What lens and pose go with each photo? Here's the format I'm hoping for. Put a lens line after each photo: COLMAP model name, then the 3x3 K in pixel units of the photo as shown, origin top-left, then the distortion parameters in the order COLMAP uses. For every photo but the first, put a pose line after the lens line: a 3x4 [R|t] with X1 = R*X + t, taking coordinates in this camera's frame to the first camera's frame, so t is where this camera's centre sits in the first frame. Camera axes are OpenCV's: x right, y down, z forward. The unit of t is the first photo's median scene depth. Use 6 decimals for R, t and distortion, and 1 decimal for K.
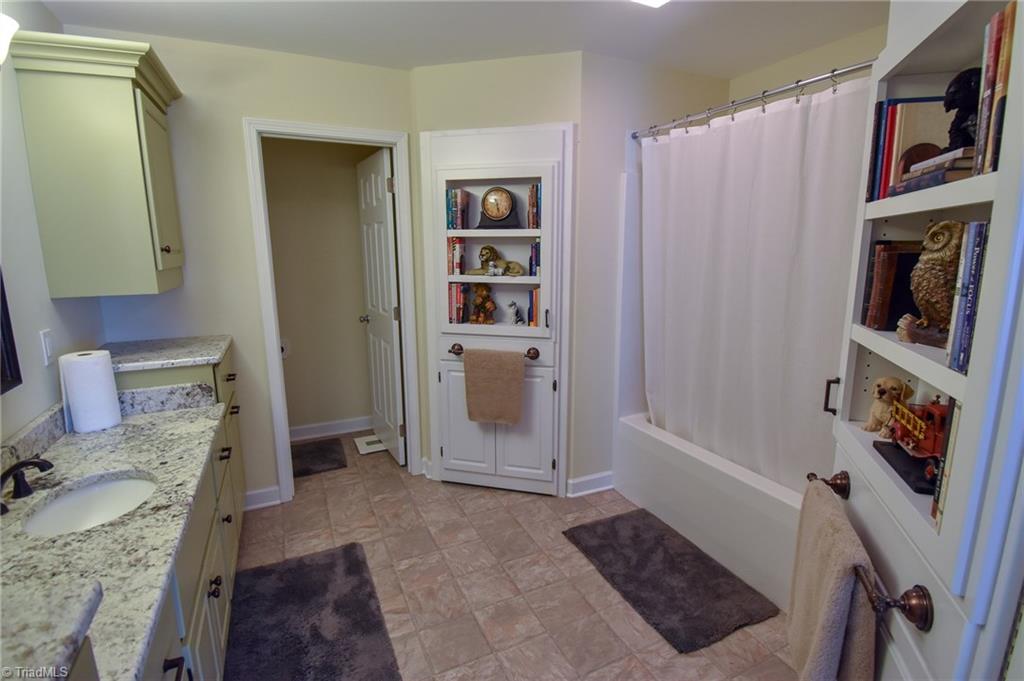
lens RADIAL K [[483.8, 0, 510.9], [0, 483.8, 337.0], [0, 0, 1]] dist [-0.025419, -0.000668]
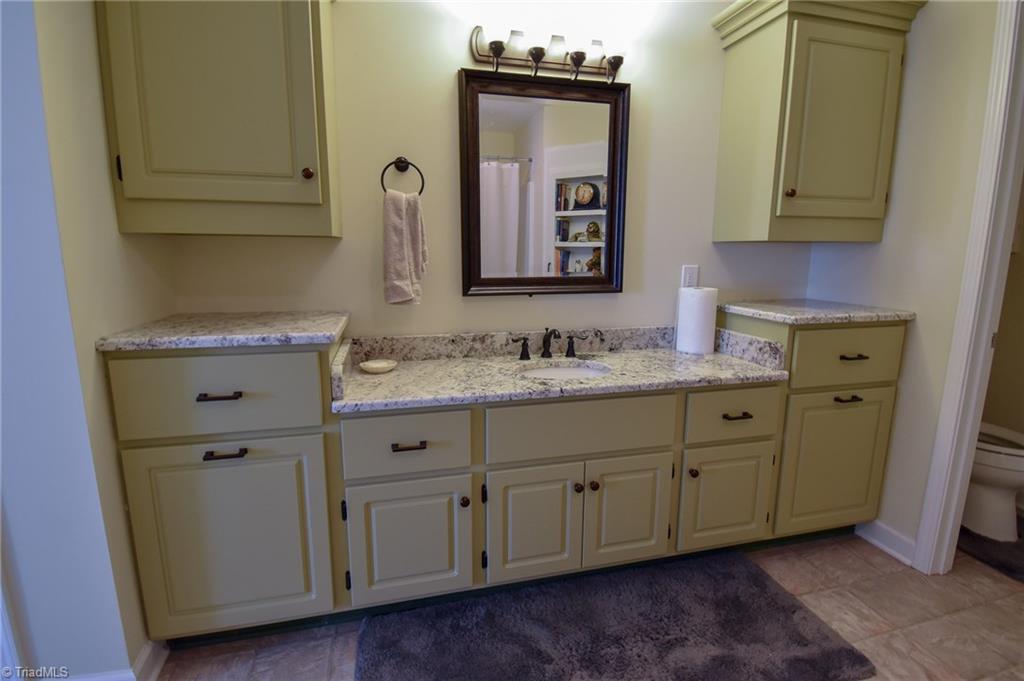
lens RADIAL K [[483.8, 0, 513.0], [0, 483.8, 333.5], [0, 0, 1]] dist [-0.025419, -0.000668]
pose [[-0.187575, 0.175181, -0.966503, 0.321223], [-0.183492, 0.960397, 0.209686, -0.018684], [0.964959, 0.216677, -0.148002, 0.674206]]
